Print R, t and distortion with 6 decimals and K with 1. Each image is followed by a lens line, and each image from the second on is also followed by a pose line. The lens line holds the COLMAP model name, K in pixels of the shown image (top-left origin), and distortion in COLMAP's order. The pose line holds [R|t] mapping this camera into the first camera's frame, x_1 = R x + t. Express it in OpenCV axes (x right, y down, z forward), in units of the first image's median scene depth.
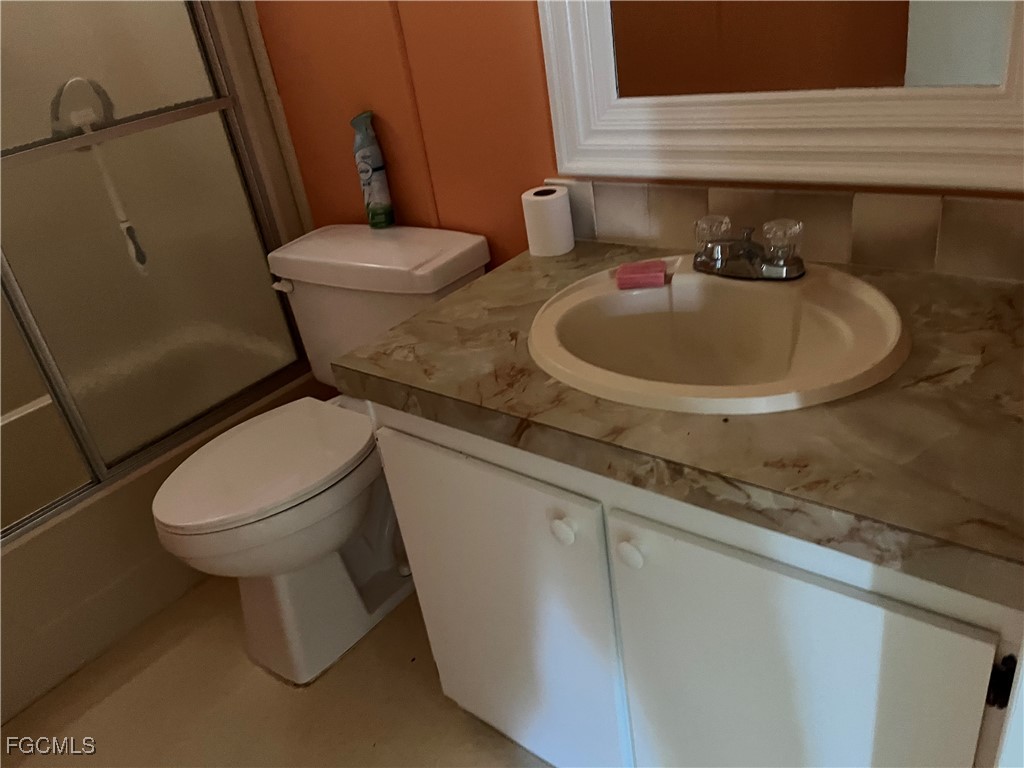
lens RADIAL K [[786.1, 0, 509.2], [0, 786.1, 398.4], [0, 0, 1]] dist [0.061479, -0.092317]
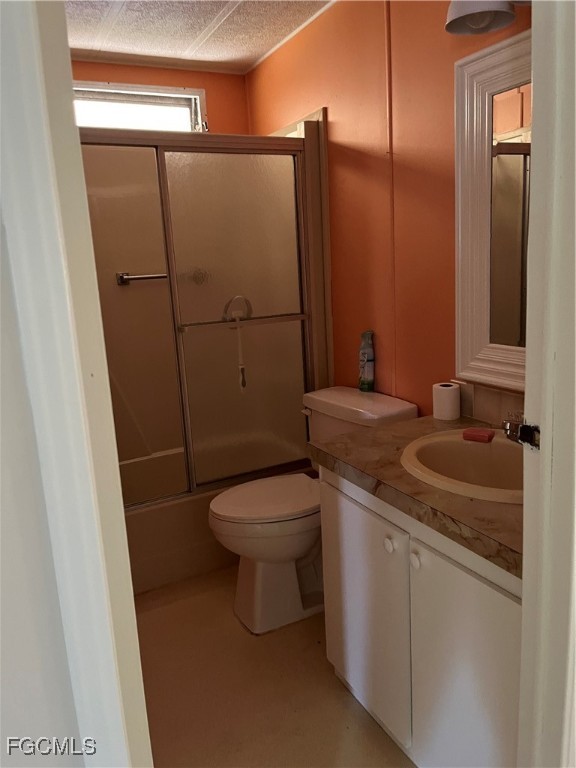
lens RADIAL K [[589.6, 0, 288.0], [0, 589.6, 384.0], [0, 0, 1]] dist [0.061479, -0.092317]
pose [[0.911126, 0.179558, -0.370955, 0.209136], [-0.267797, 0.942121, -0.201727, 0.104473], [0.313263, 0.283139, 0.906476, -0.338026]]
